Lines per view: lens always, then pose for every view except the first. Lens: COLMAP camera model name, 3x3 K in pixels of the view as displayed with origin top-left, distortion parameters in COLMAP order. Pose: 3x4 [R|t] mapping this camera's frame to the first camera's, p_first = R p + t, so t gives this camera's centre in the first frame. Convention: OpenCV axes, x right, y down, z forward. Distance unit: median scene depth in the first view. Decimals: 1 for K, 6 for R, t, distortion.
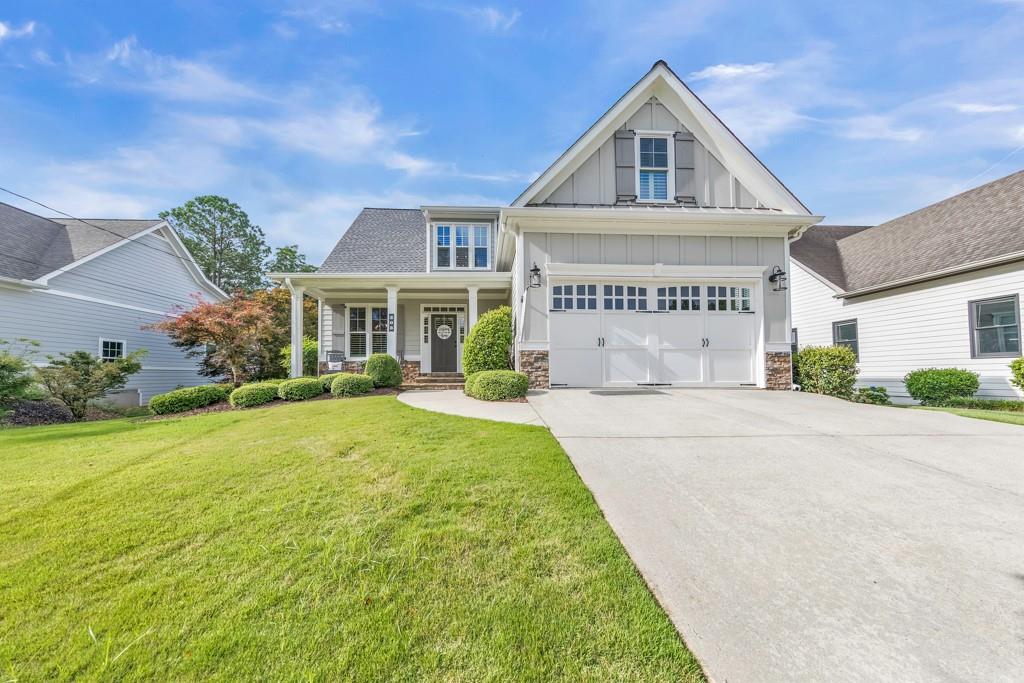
lens RADIAL K [[326.4, 0, 504.6], [0, 326.4, 365.8], [0, 0, 1]] dist [0.007067, 0.000070]
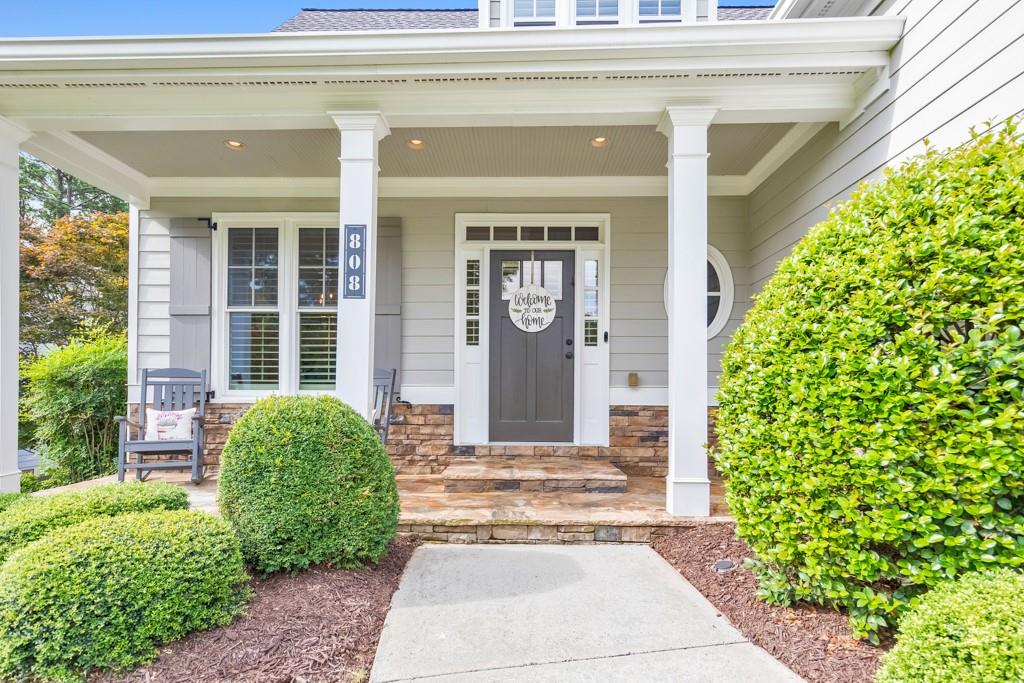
lens RADIAL K [[522.0, 0, 512.6], [0, 522.0, 392.1], [0, 0, 1]] dist [0.004483, 0.000572]
pose [[0.997256, 0.010339, -0.073309, -0.172746], [-0.008821, 0.999741, 0.020993, -0.037803], [0.073507, -0.020289, 0.997088, 0.536462]]
